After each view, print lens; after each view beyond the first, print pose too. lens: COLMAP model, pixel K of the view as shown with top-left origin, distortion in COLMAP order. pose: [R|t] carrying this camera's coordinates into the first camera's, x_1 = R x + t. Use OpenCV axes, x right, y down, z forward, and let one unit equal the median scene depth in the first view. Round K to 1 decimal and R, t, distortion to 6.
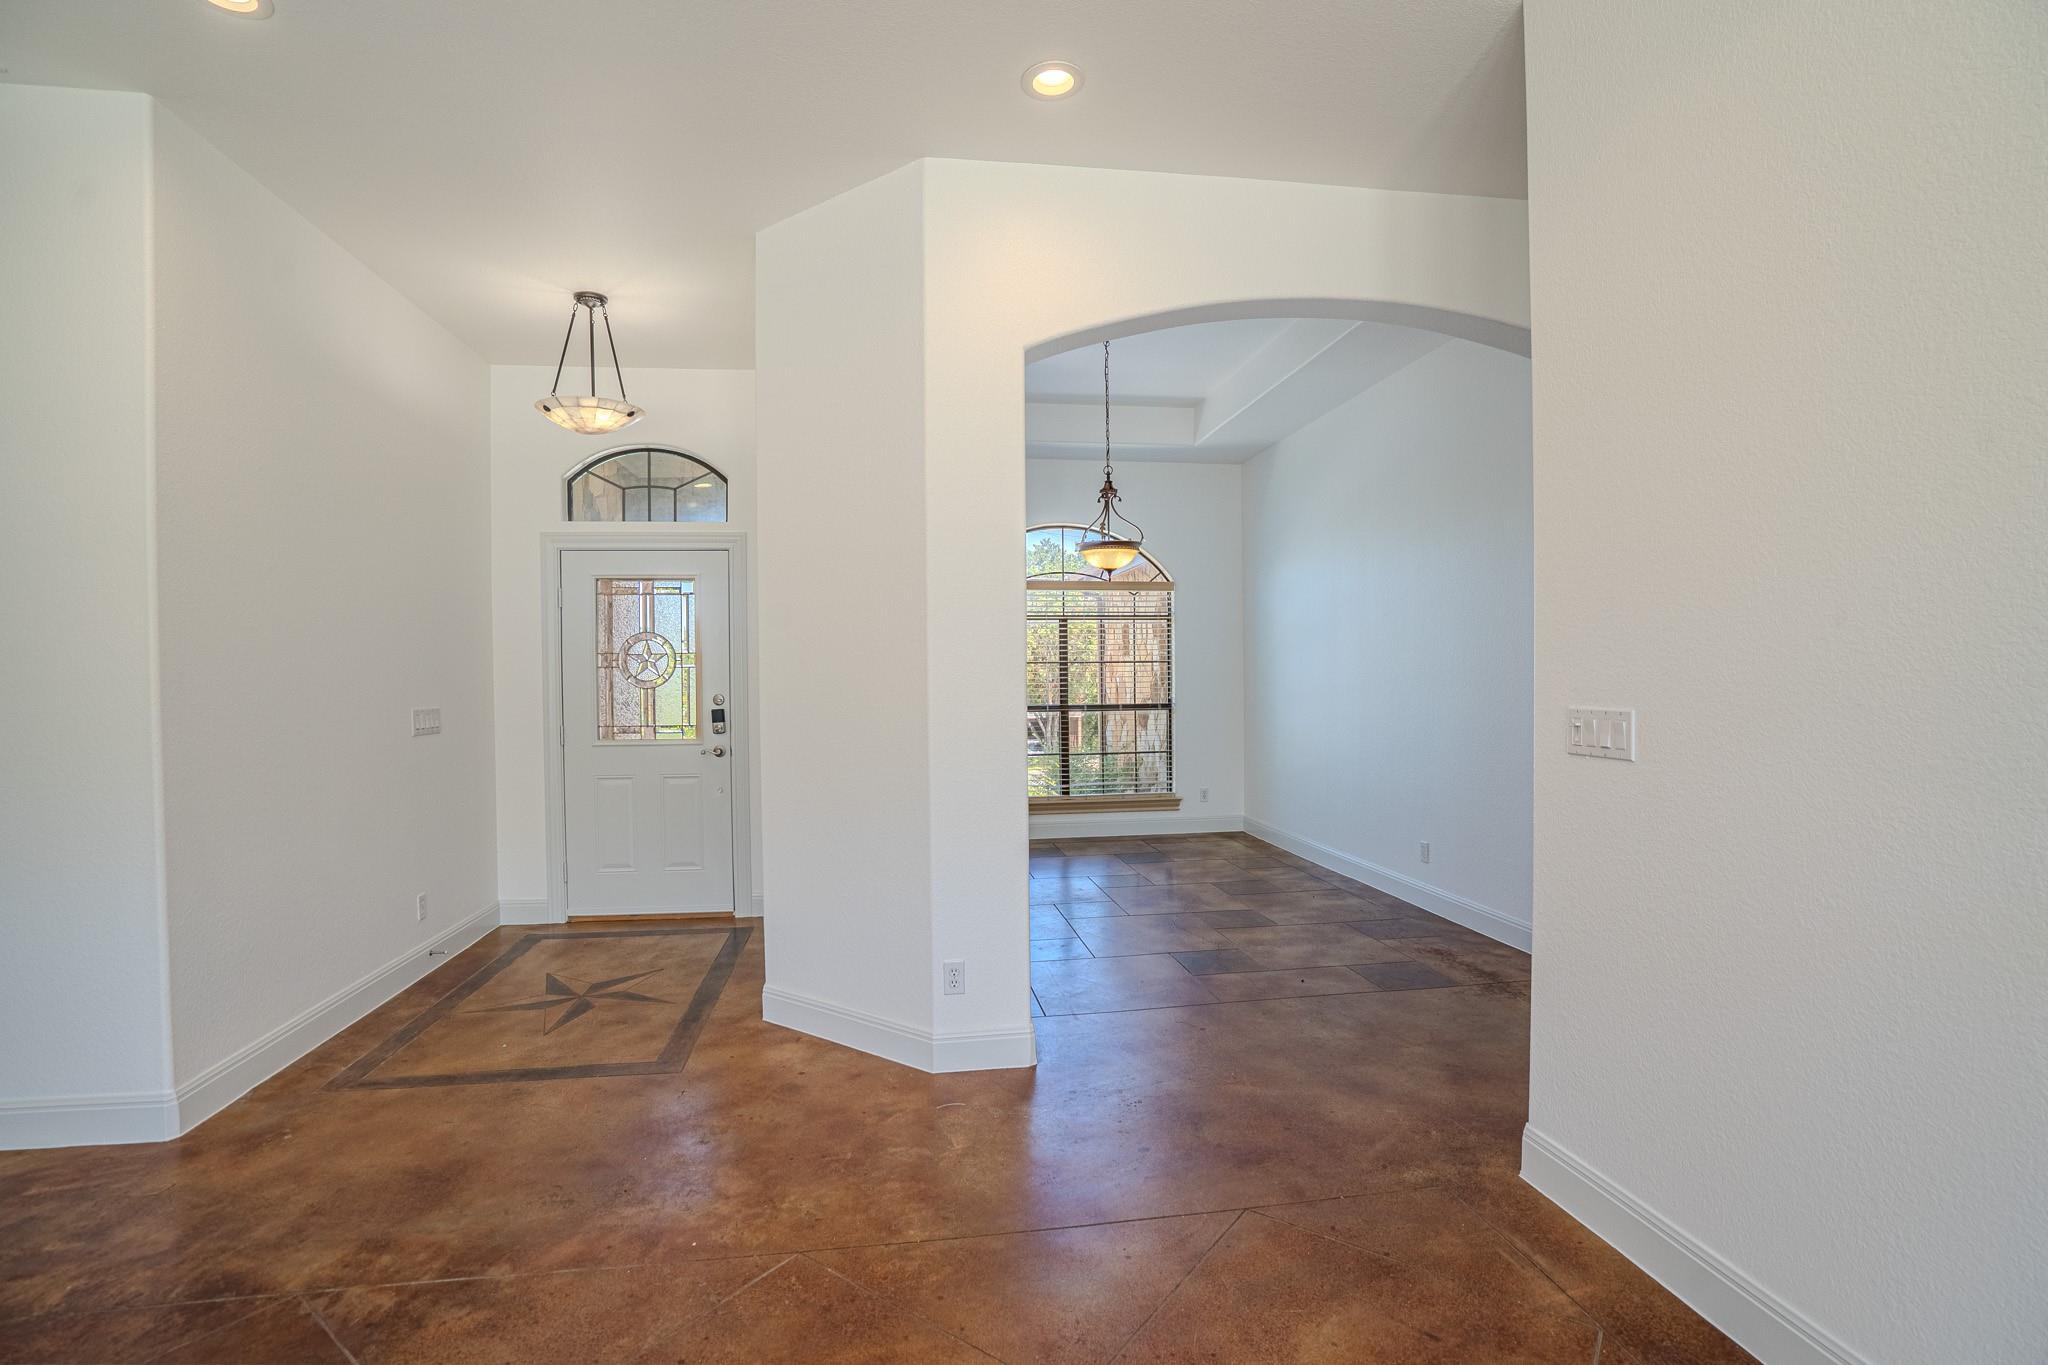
lens RADIAL K [[947.4, 0, 1016.5], [0, 947.4, 686.4], [0, 0, 1]] dist [-0.047841, 0.016267]
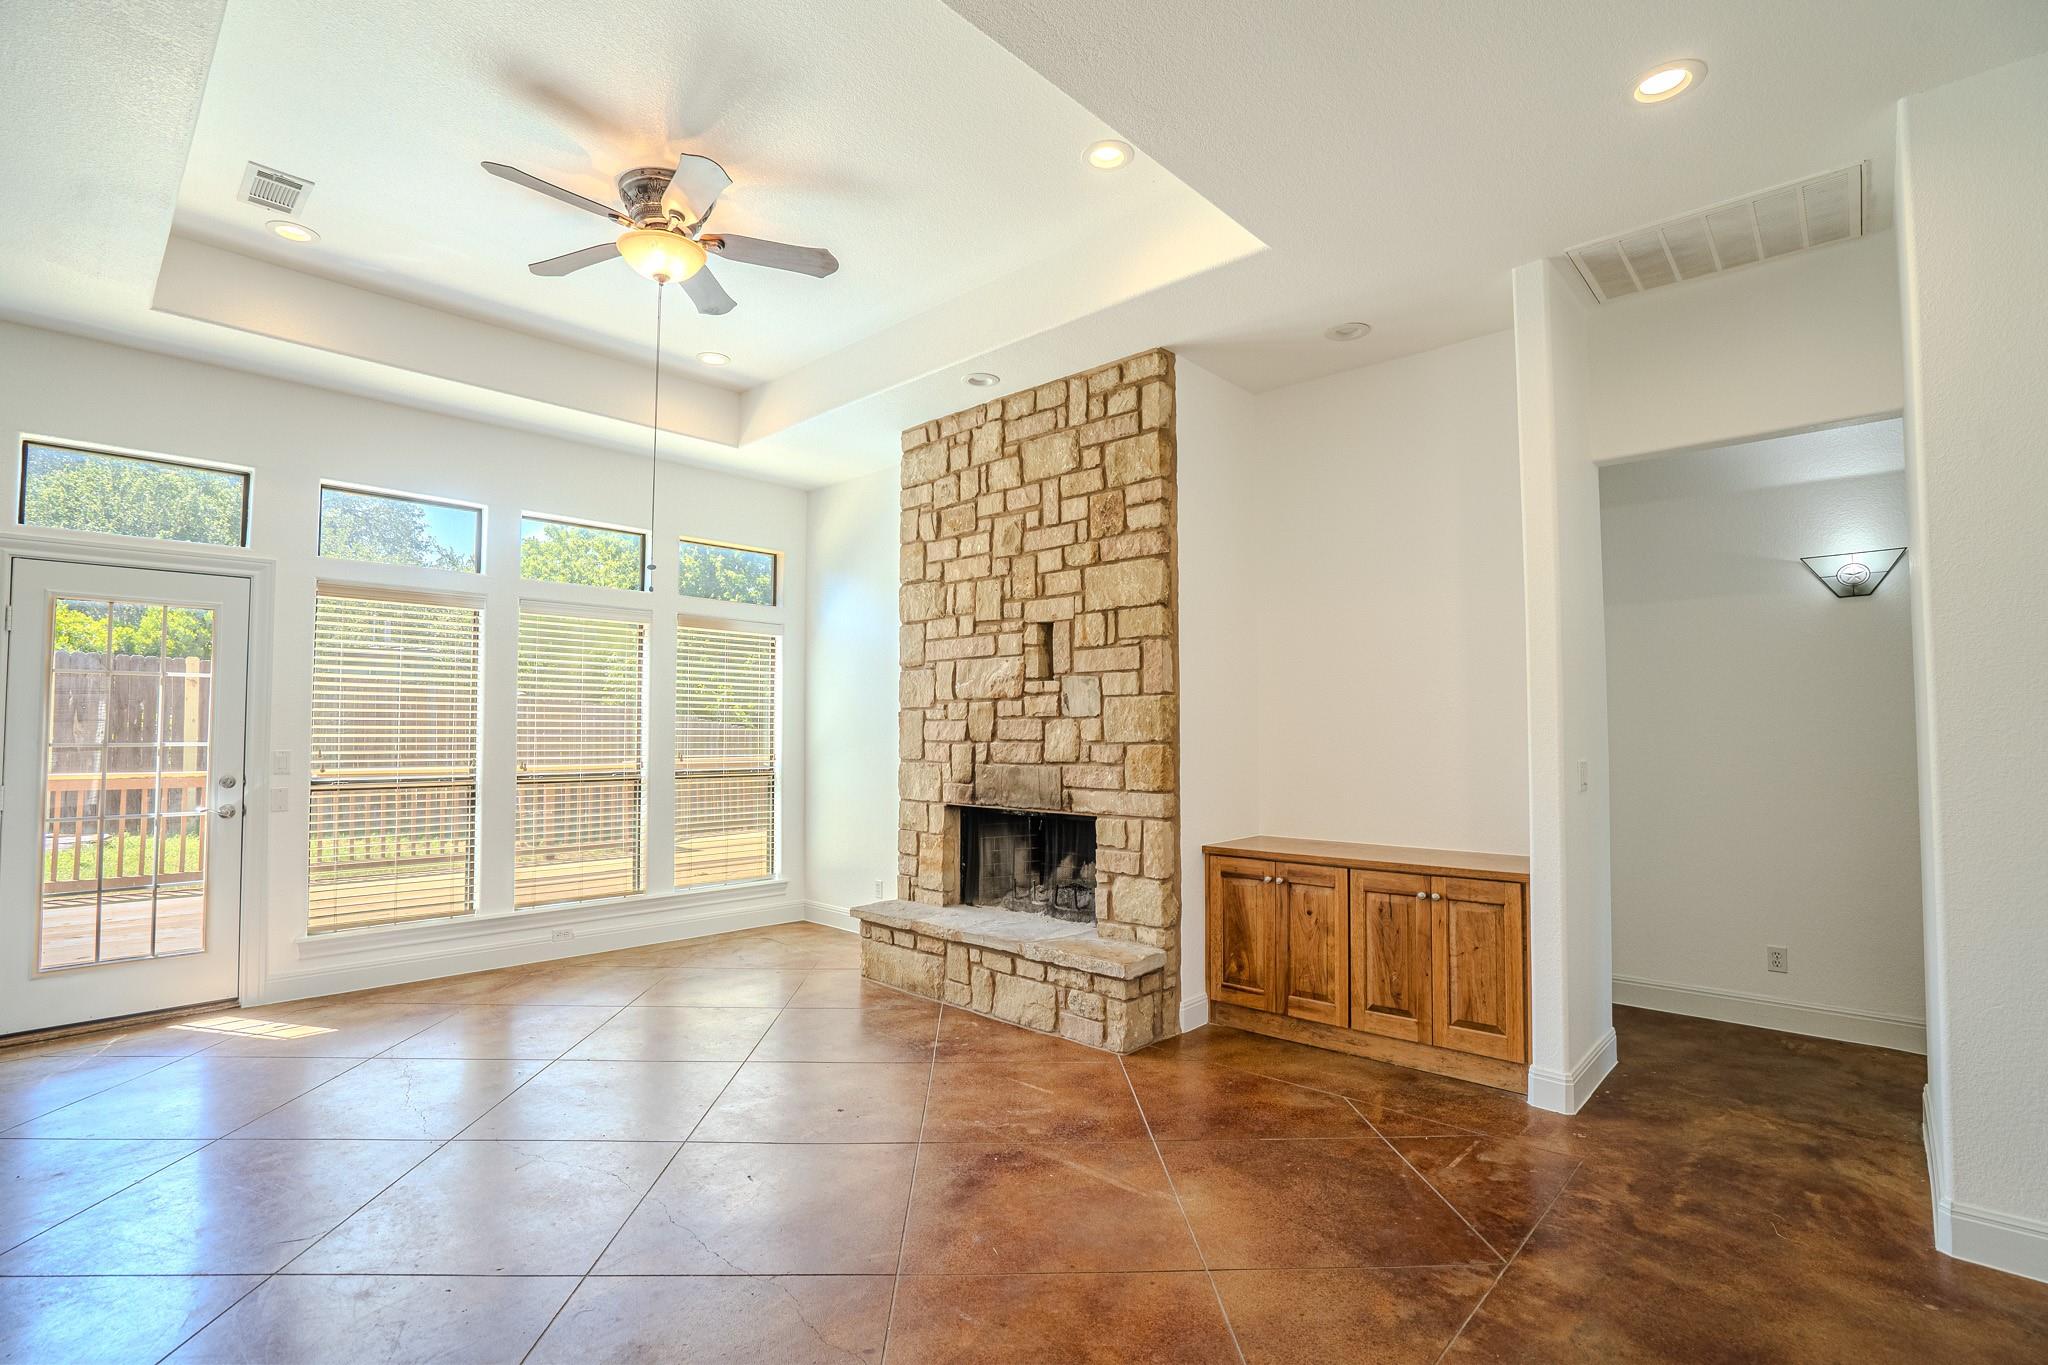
lens RADIAL K [[952.2, 0, 1014.0], [0, 952.2, 687.7], [0, 0, 1]] dist [-0.071400, 0.029773]
pose [[-0.781768, -0.017791, -0.623315, 0.162010], [-0.001572, 0.999646, -0.026561, -0.009738], [0.623567, -0.019785, -0.781519, 0.578088]]
